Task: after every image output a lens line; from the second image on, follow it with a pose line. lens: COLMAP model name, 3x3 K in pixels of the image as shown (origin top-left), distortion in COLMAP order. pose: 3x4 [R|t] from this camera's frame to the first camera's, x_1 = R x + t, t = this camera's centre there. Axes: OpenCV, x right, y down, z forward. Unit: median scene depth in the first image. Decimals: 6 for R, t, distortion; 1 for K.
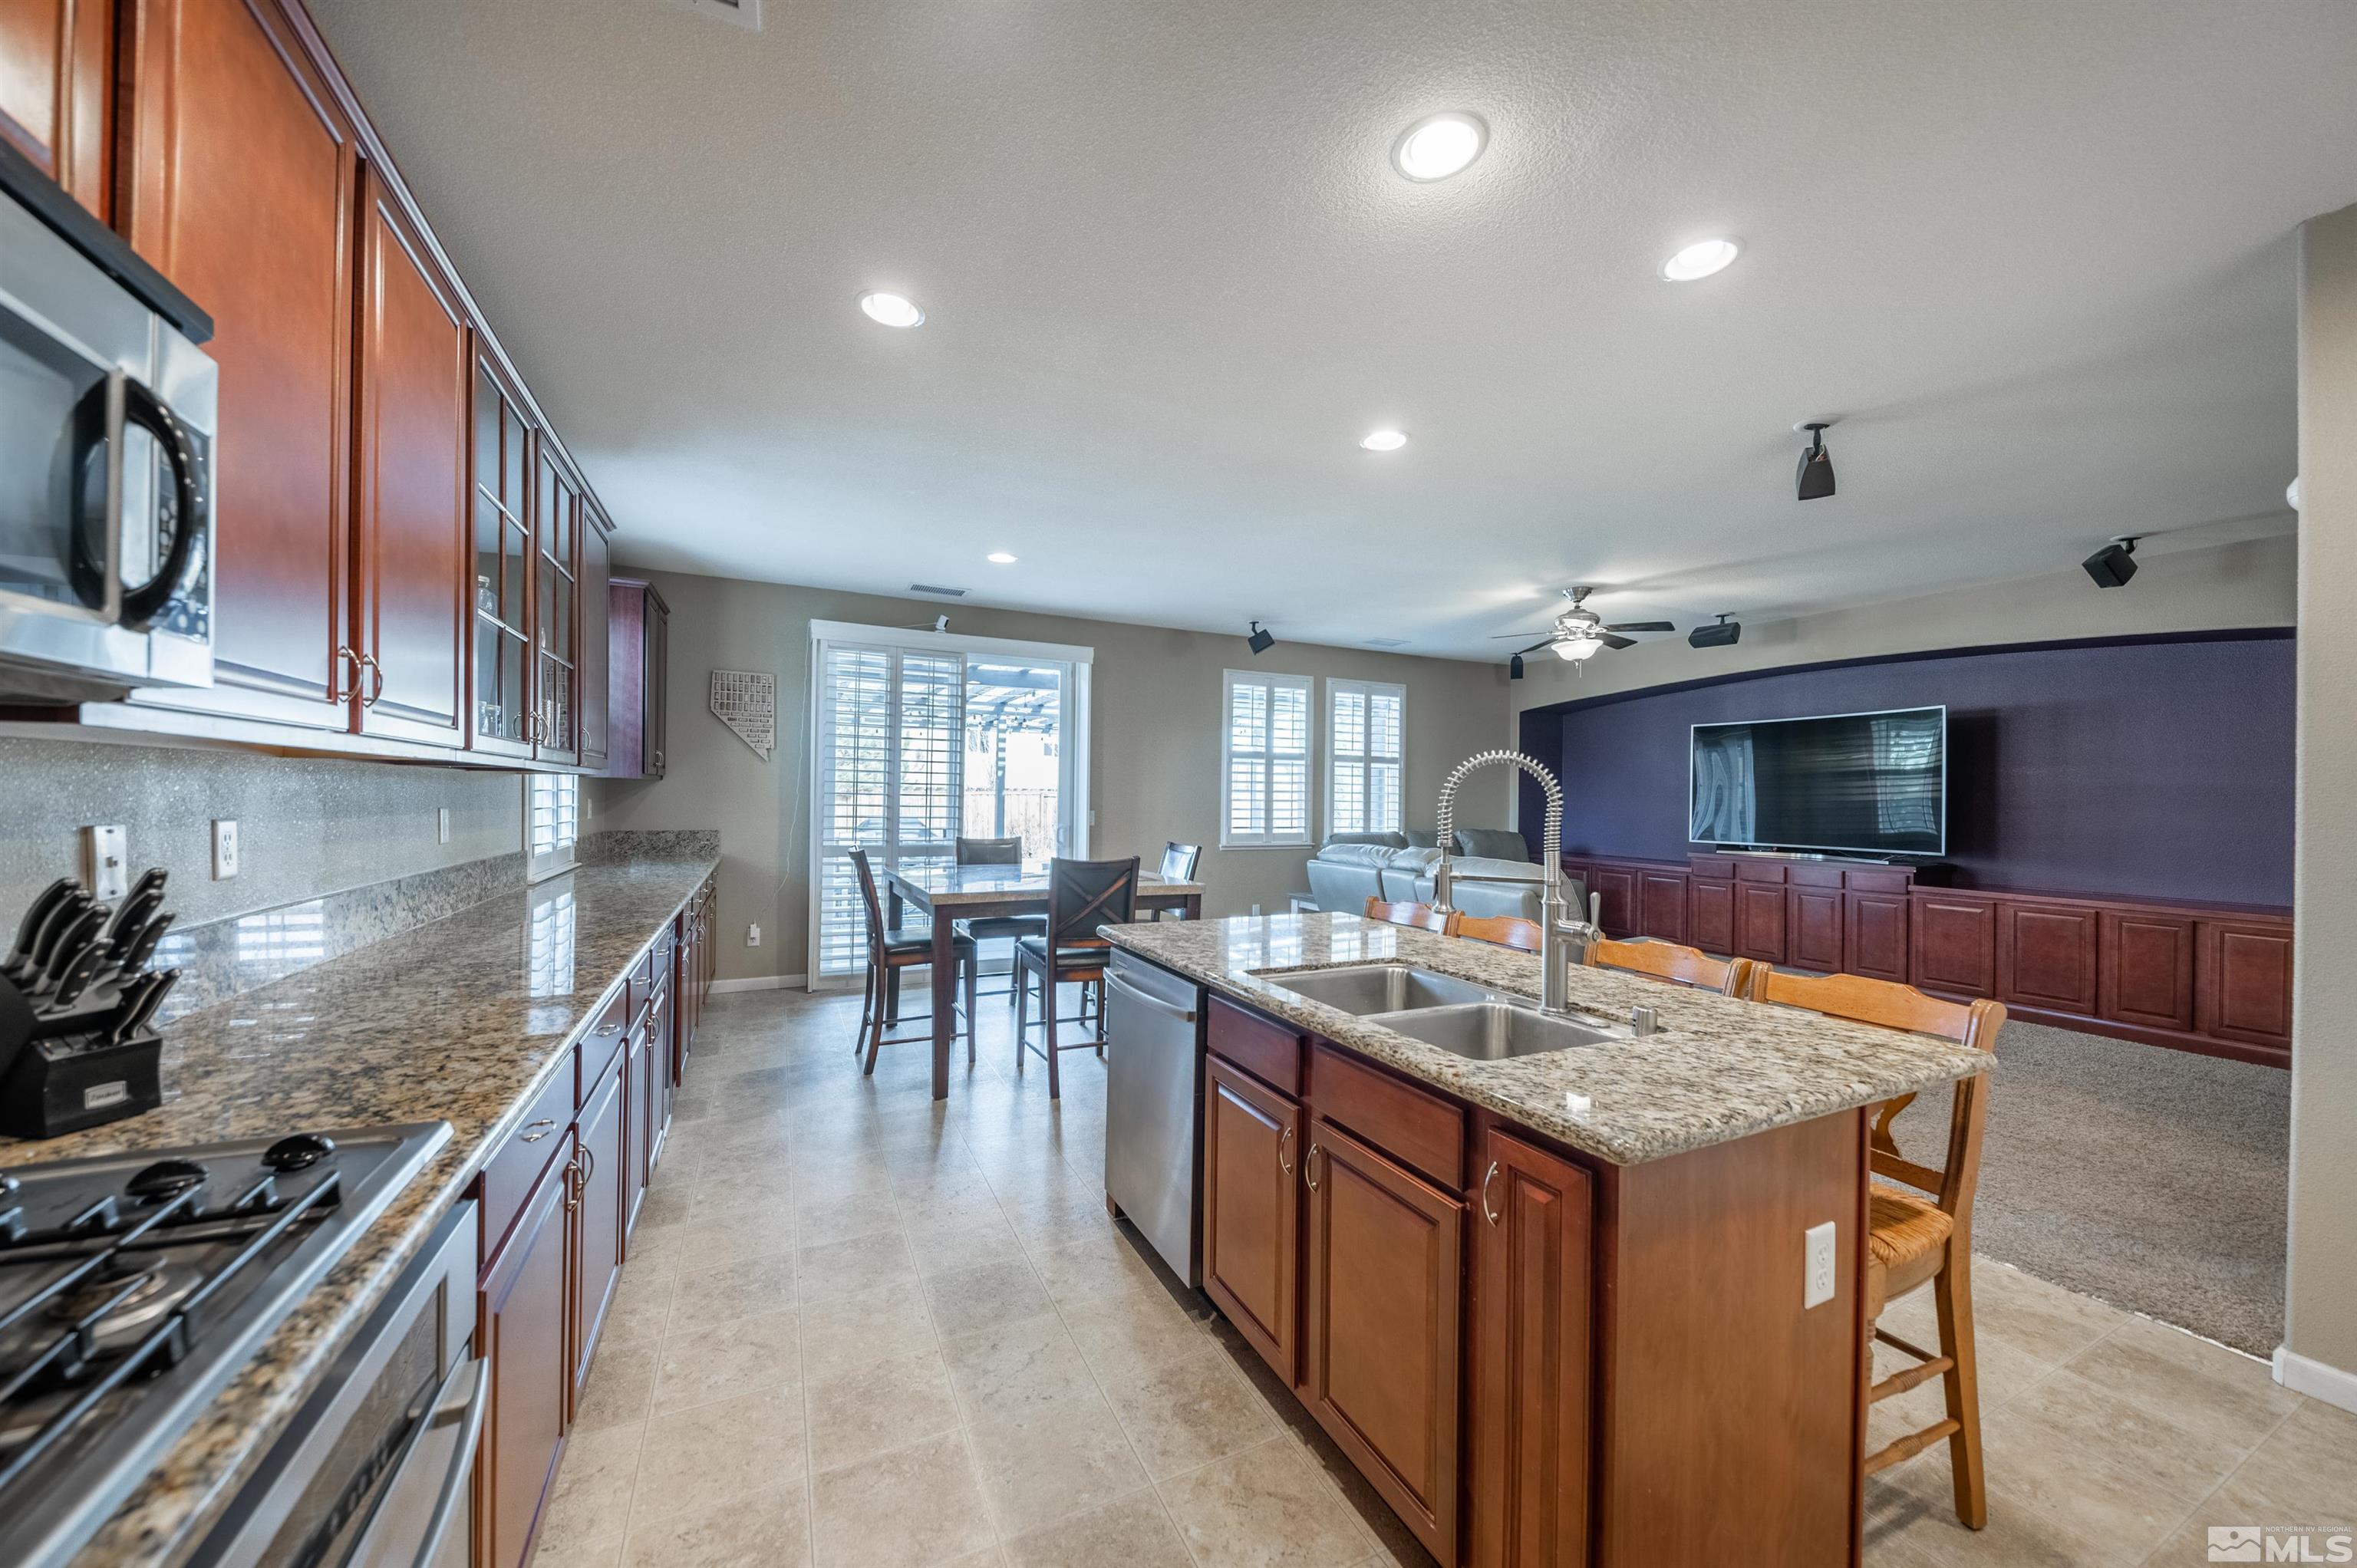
lens RADIAL K [[842.8, 0, 1146.8], [0, 842.8, 797.9], [0, 0, 1]] dist [-0.013120, -0.001010]
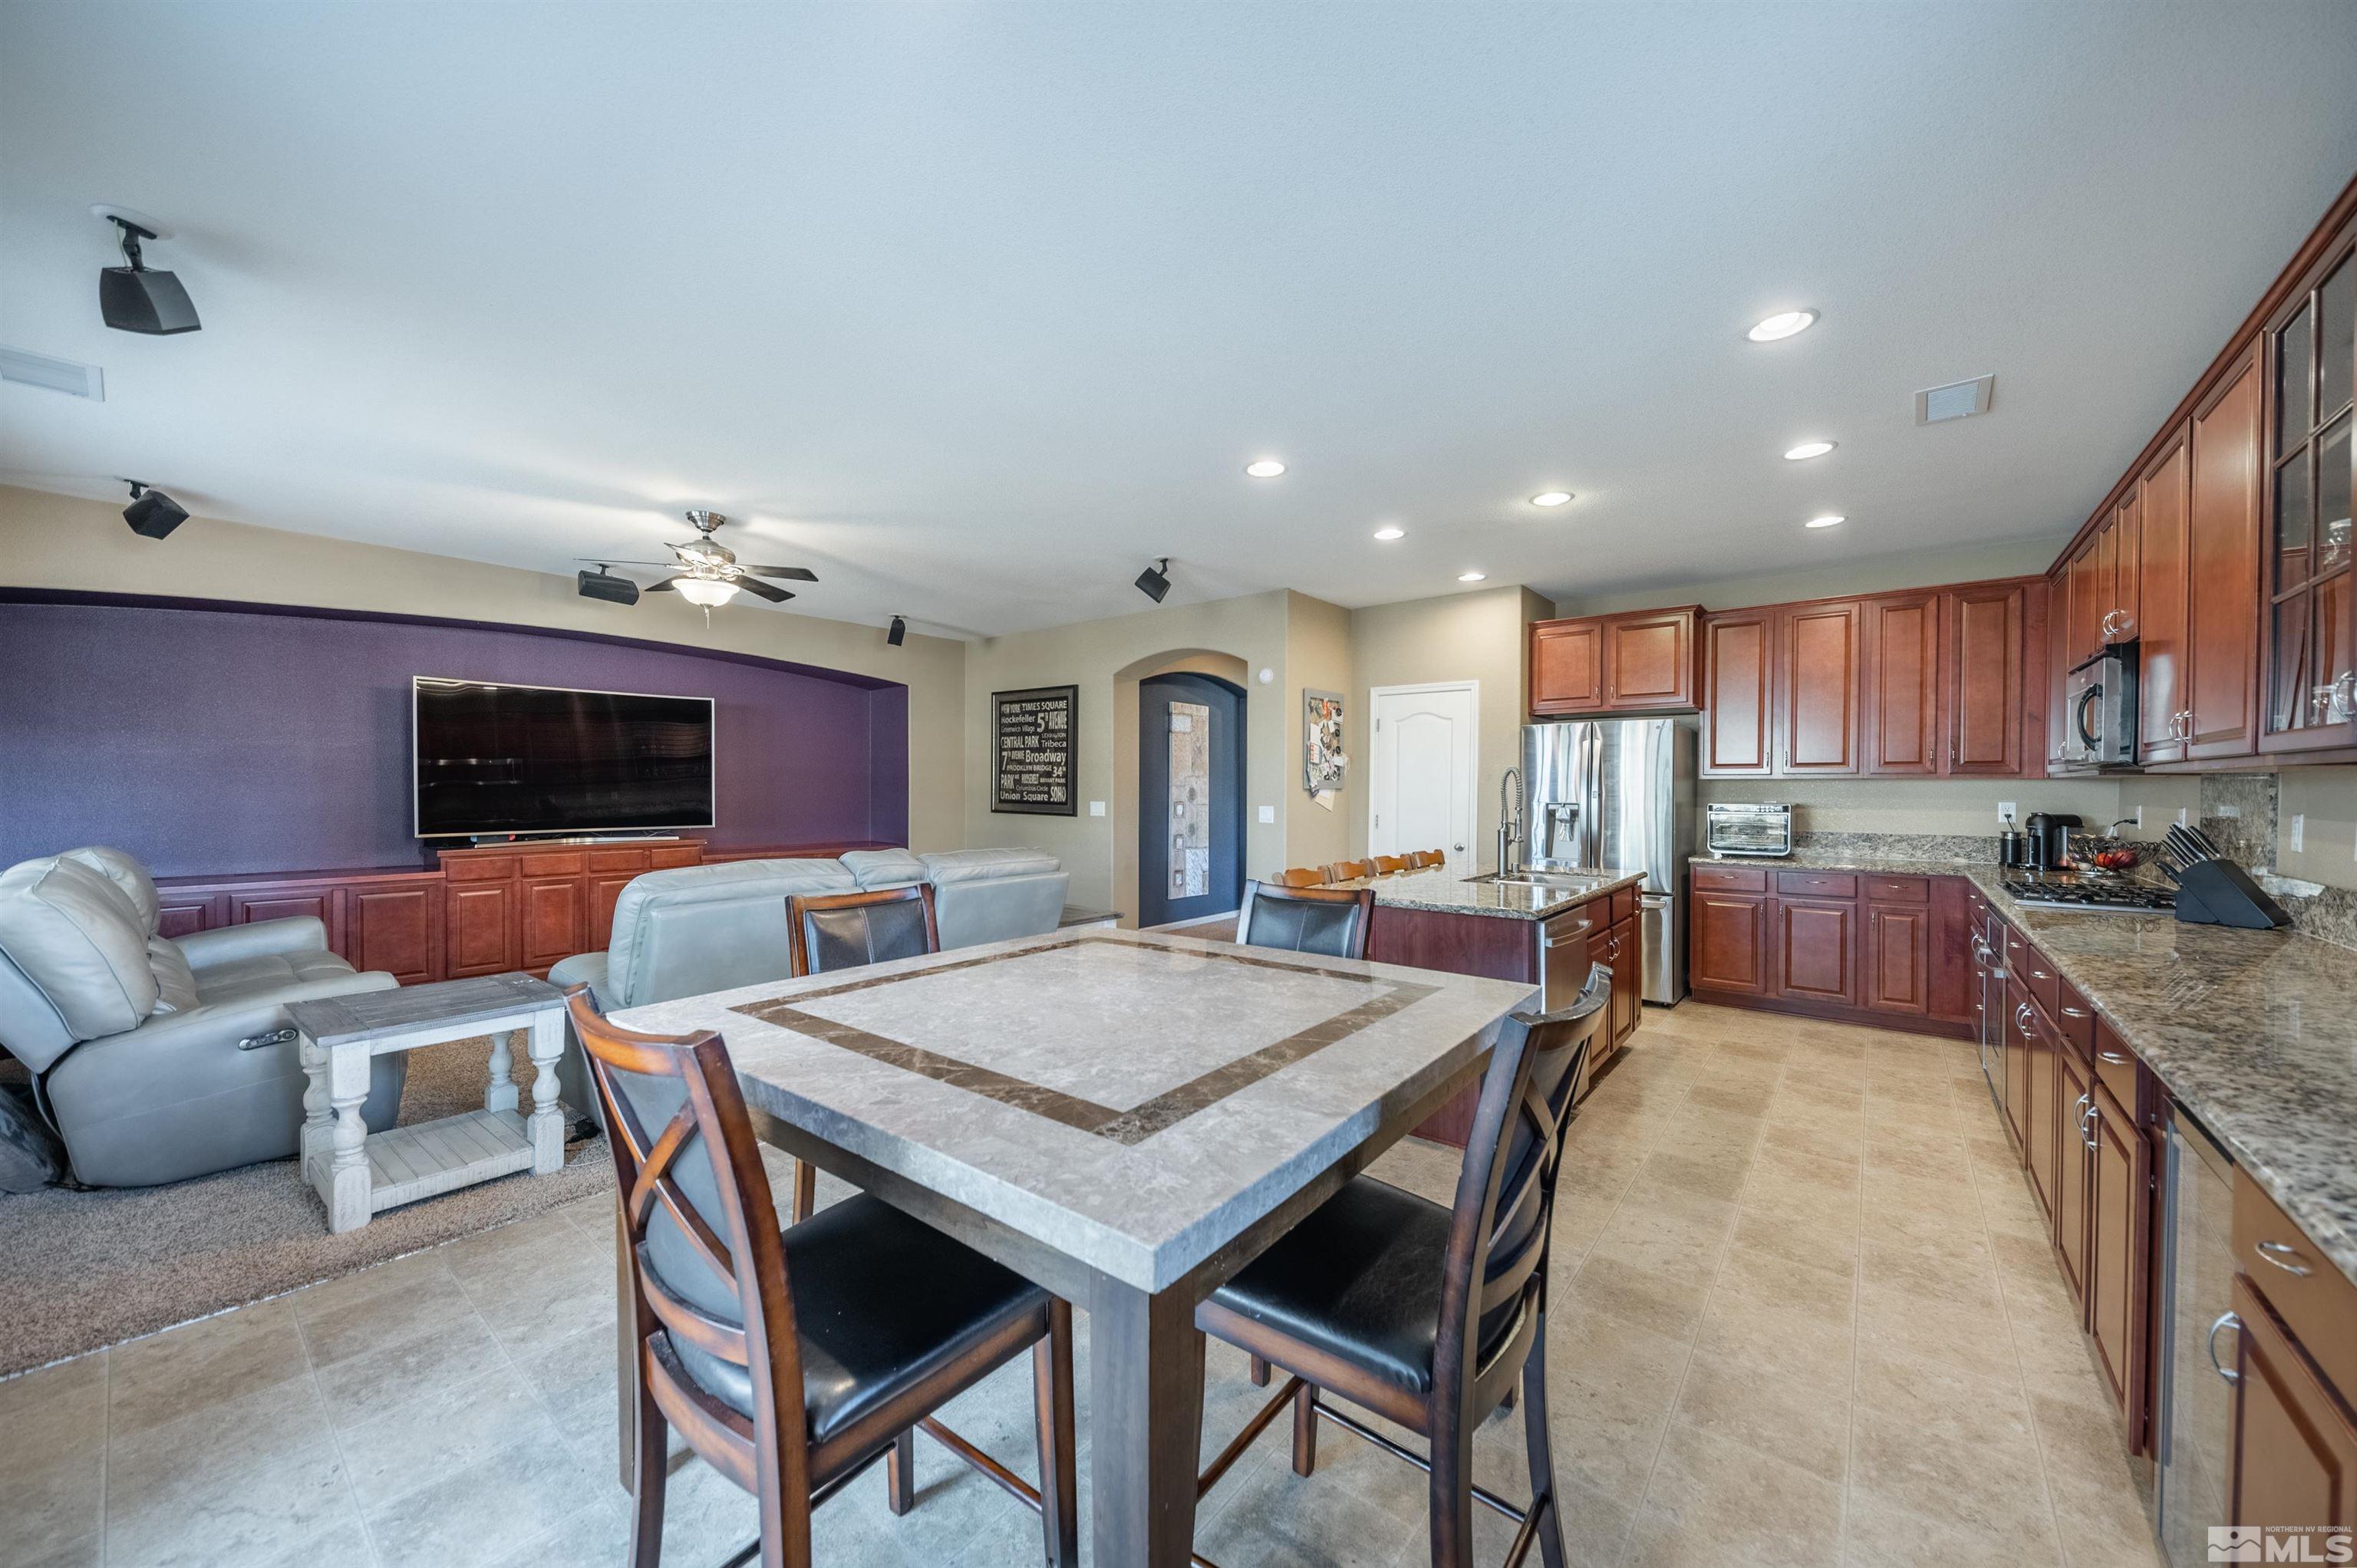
lens RADIAL K [[842.8, 0, 1189.8], [0, 842.8, 788.7], [0, 0, 1]] dist [-0.013120, -0.001010]
pose [[-0.476854, -0.016592, 0.878826, -0.391734], [-0.008121, 0.999862, 0.014470, -0.007063], [-0.878945, -0.000237, -0.476924, 0.958111]]
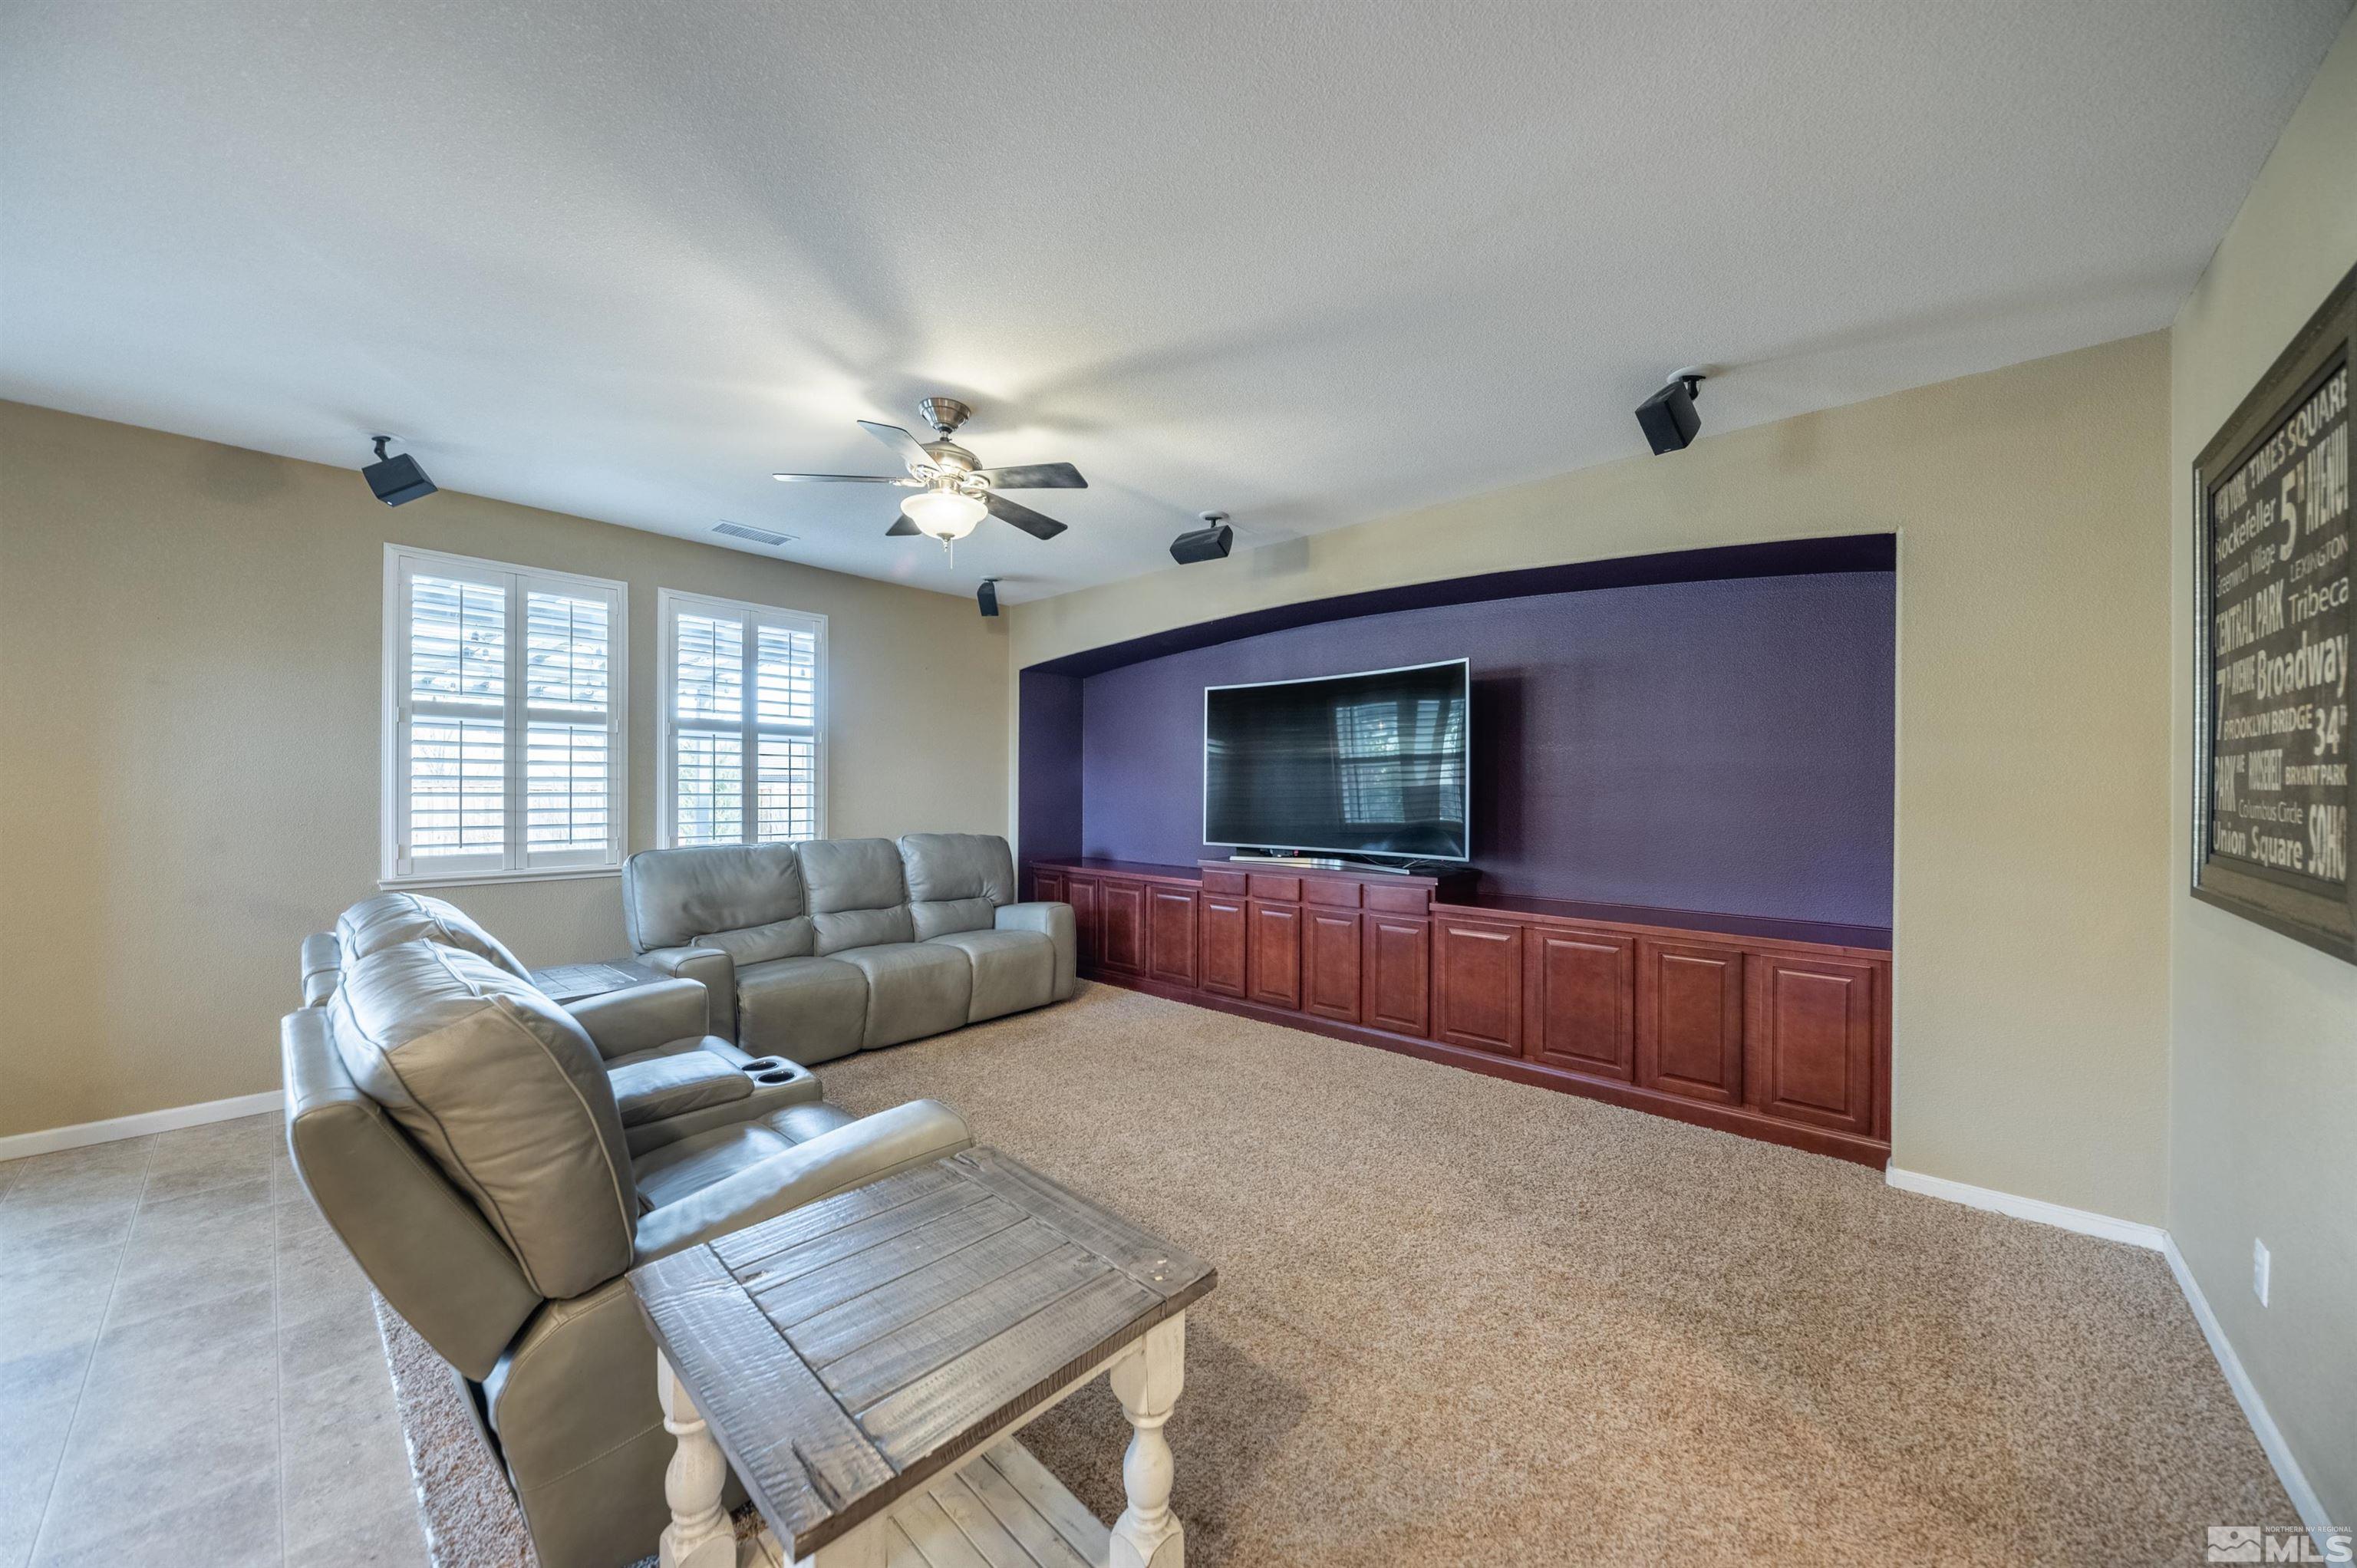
lens RADIAL K [[819.2, 0, 1175.2], [0, 819.2, 793.1], [0, 0, 1]] dist [-0.011558, -0.000113]
pose [[0.915087, -0.009280, 0.403151, 0.419312], [0.007087, 0.999951, 0.006931, 0.001759], [-0.403195, -0.003485, 0.915107, 0.430991]]
